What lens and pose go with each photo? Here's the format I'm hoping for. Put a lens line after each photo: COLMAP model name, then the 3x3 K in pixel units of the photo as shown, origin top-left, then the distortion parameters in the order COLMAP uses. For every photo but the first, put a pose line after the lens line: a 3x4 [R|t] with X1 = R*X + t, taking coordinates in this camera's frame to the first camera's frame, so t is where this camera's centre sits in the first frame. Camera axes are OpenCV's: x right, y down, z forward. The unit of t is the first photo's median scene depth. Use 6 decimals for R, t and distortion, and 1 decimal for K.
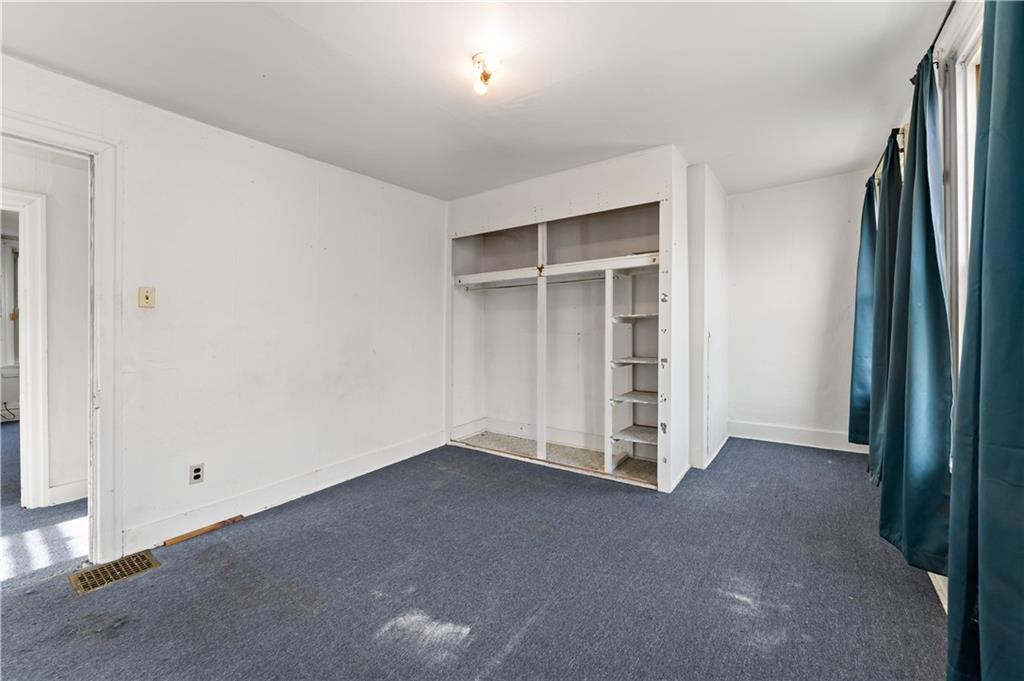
lens RADIAL K [[413.0, 0, 515.4], [0, 413.0, 320.8], [0, 0, 1]] dist [0.000605, -0.000214]
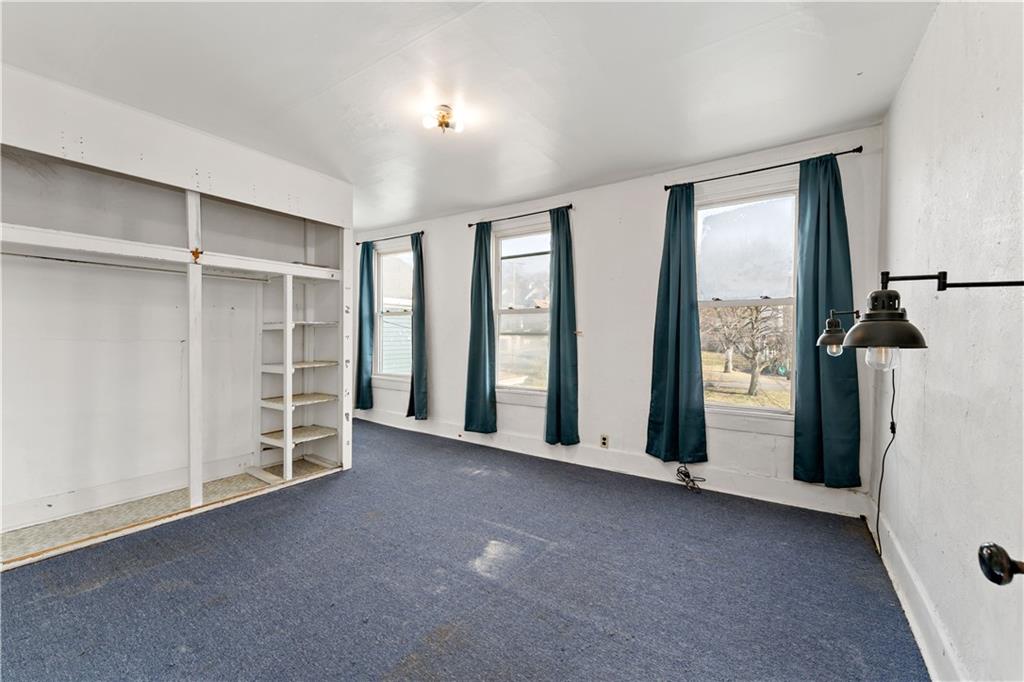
lens RADIAL K [[416.1, 0, 513.1], [0, 416.1, 346.1], [0, 0, 1]] dist [0.000731, 0.000052]
pose [[-0.035279, -0.013278, 0.999289, -0.811908], [-0.017358, 0.999769, 0.012671, 0.025083], [-0.999227, -0.016899, -0.035501, 0.517165]]
